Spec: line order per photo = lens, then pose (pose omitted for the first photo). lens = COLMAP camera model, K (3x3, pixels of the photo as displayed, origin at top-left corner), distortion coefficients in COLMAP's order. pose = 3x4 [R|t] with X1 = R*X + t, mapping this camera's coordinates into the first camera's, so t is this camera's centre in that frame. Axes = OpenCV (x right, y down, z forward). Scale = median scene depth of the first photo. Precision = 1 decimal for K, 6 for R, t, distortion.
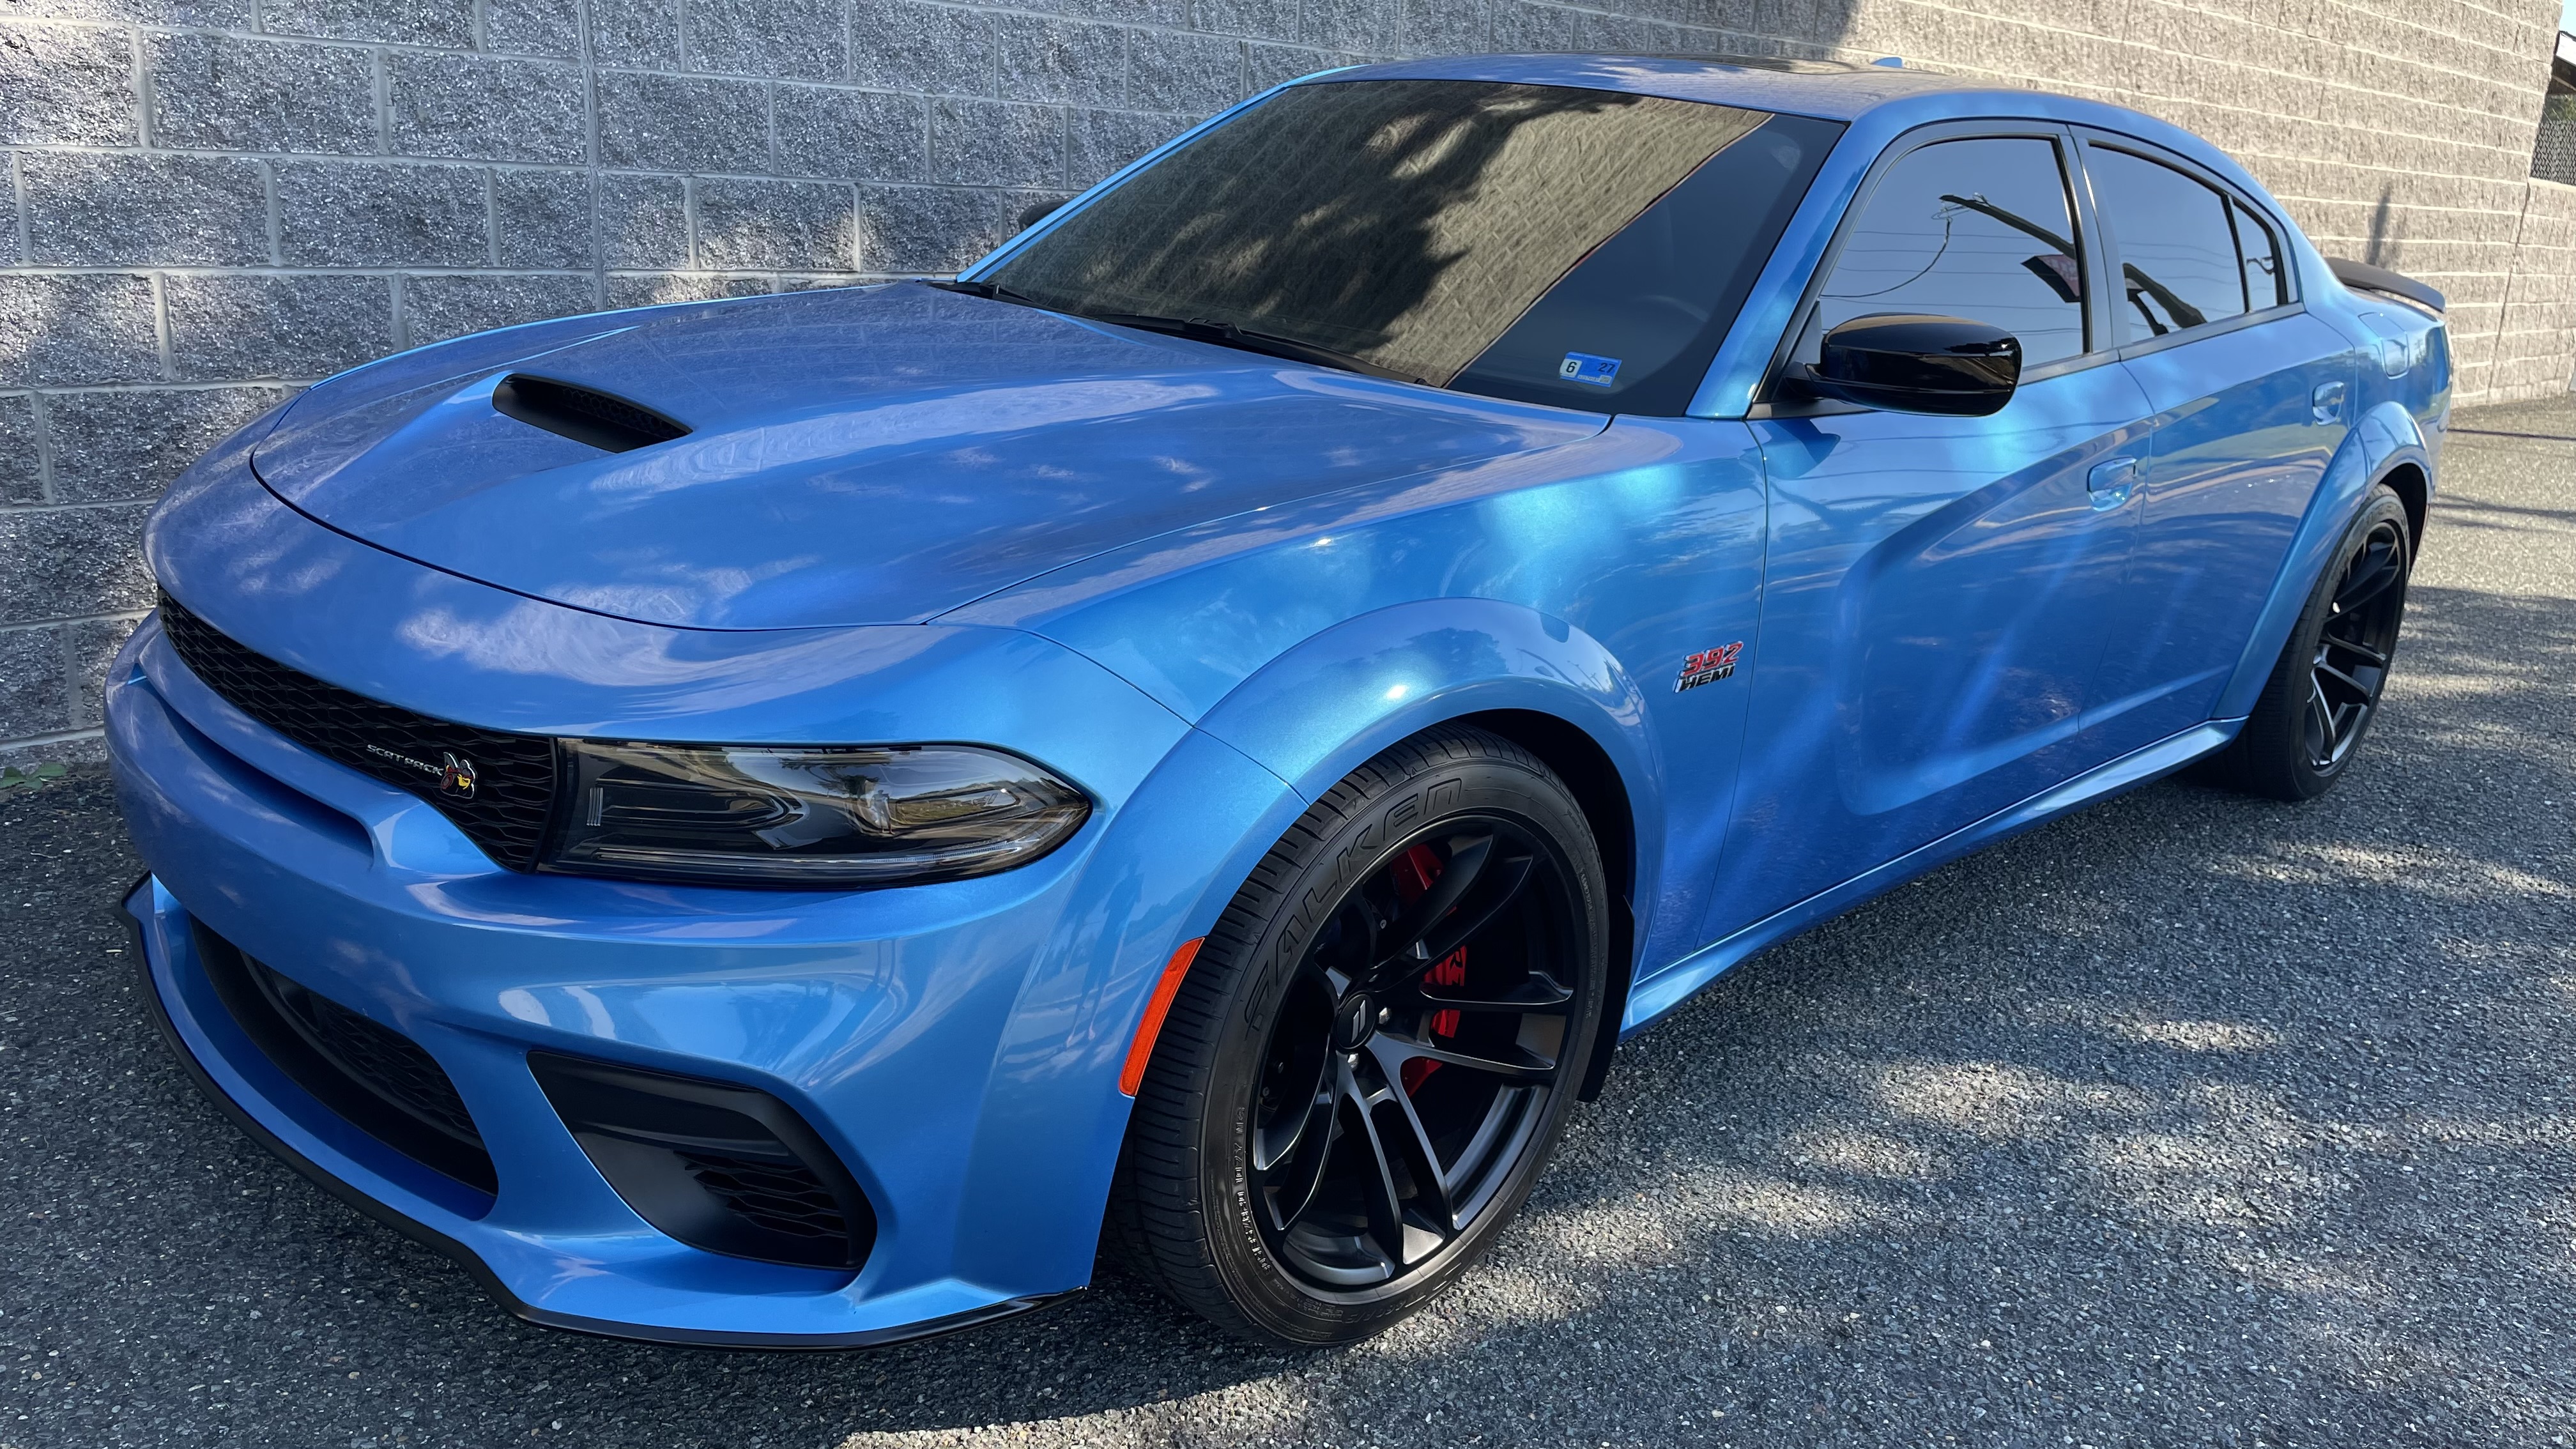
lens RADIAL K [[1969.8, 0, 1310.6], [0, 1969.8, 719.8], [0, 0, 1]] dist [0.080210, -0.114640]
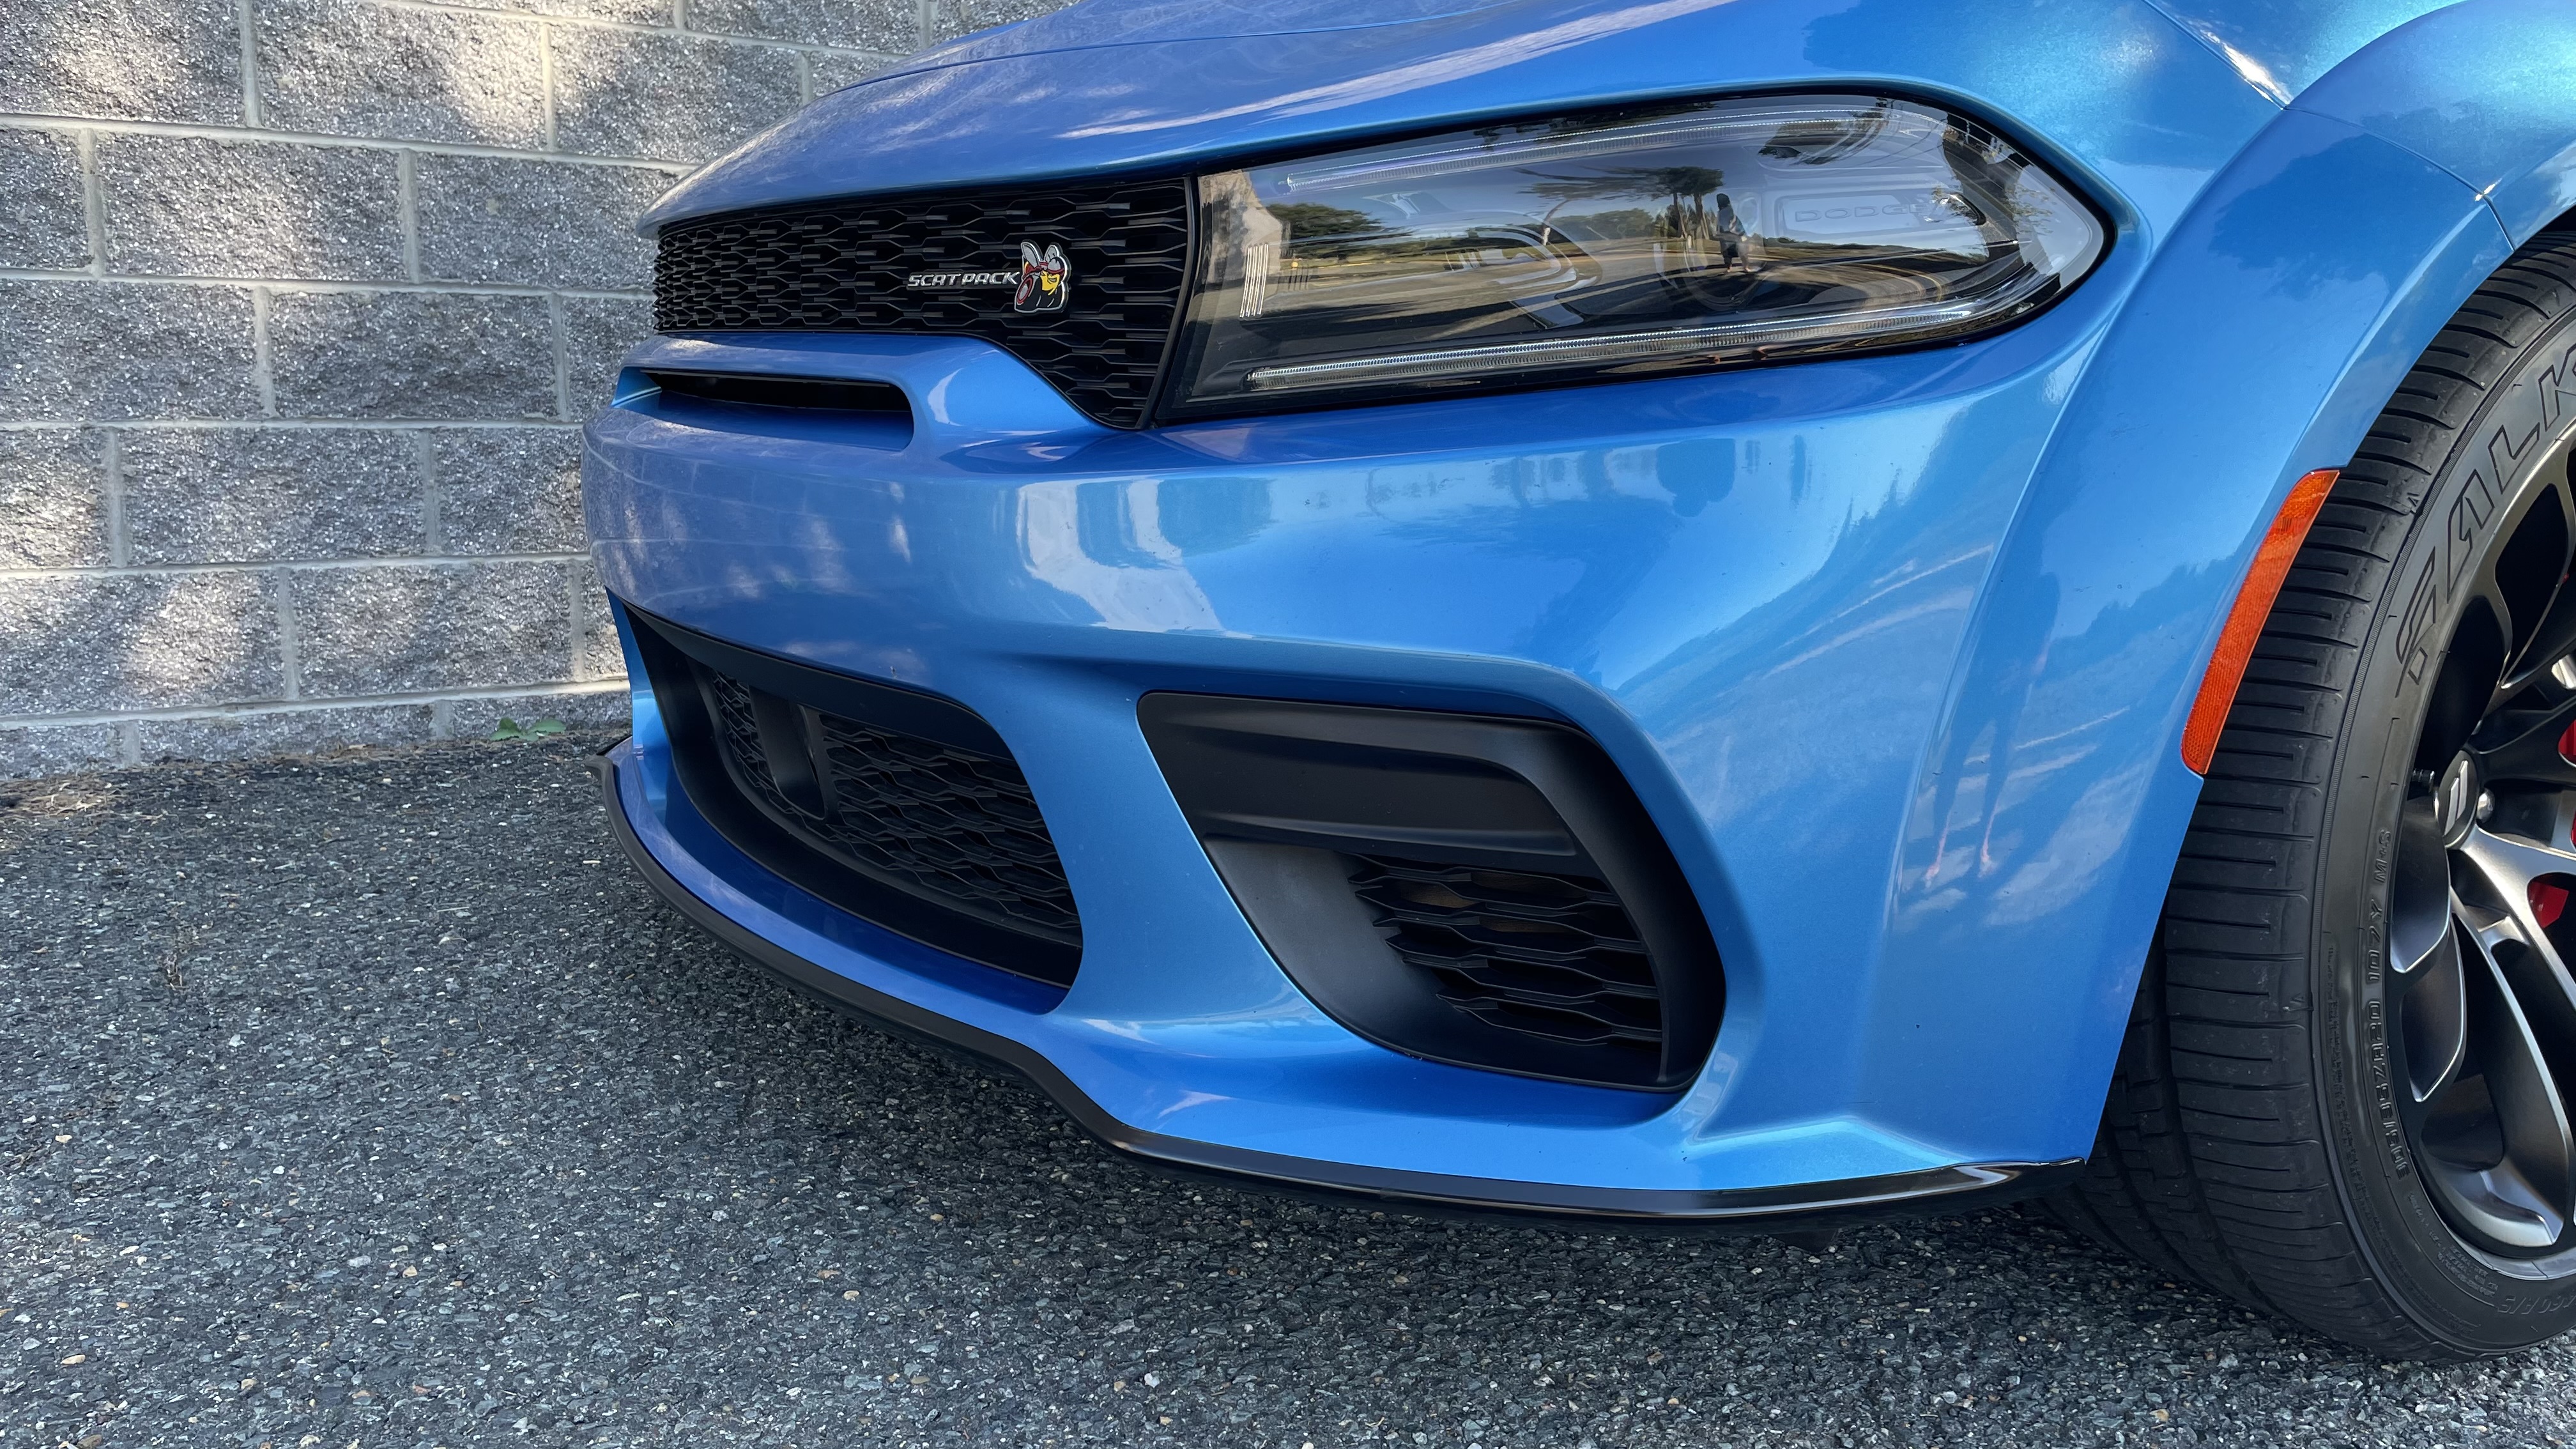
lens RADIAL K [[1969.8, 0, 1311.9], [0, 1969.8, 724.5], [0, 0, 1]] dist [0.080210, -0.114640]
pose [[0.975449, -0.017576, -0.219524, -0.176103], [-0.010560, 0.991930, -0.126343, 0.211344], [0.219973, 0.125560, 0.967392, 0.360764]]
